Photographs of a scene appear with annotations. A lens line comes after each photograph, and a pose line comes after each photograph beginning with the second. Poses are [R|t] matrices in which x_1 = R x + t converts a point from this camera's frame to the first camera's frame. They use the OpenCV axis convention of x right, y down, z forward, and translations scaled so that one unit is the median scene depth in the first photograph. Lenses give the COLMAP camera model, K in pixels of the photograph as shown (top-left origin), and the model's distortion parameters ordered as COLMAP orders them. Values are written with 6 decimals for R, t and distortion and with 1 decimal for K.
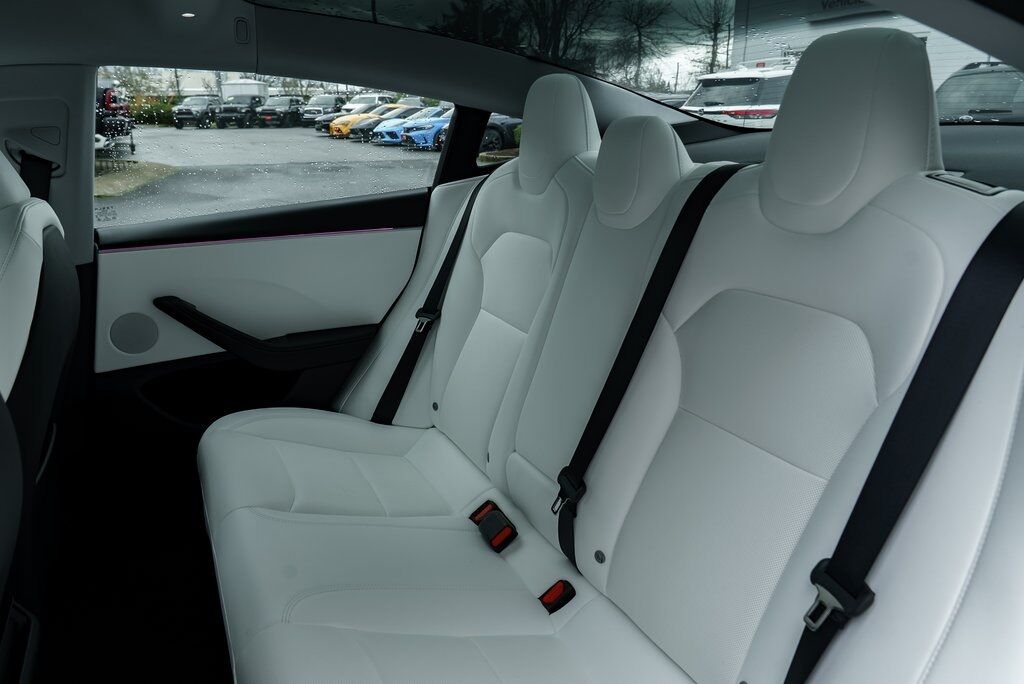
lens RADIAL K [[693.1, 0, 506.5], [0, 693.1, 344.1], [0, 0, 1]] dist [-0.008509, -0.003142]
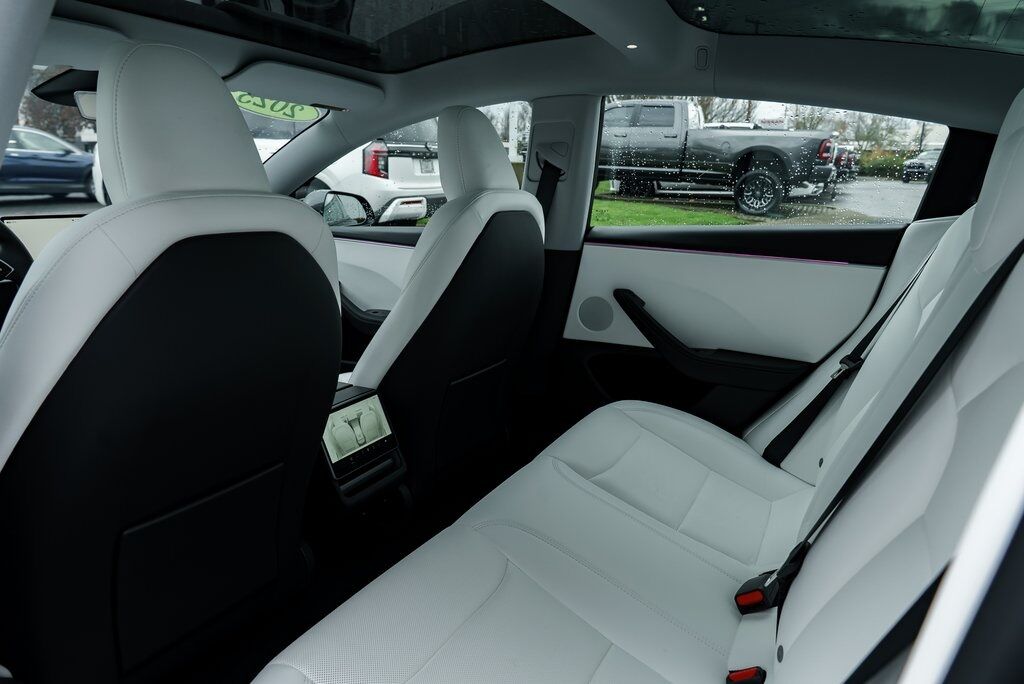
lens RADIAL K [[694.0, 0, 509.9], [0, 694.0, 347.3], [0, 0, 1]] dist [-0.031111, 0.024254]
pose [[0.591693, 0.227044, -0.773532, 0.303005], [-0.276886, 0.958386, 0.069504, -0.002738], [0.757122, 0.173055, 0.629935, 0.120615]]
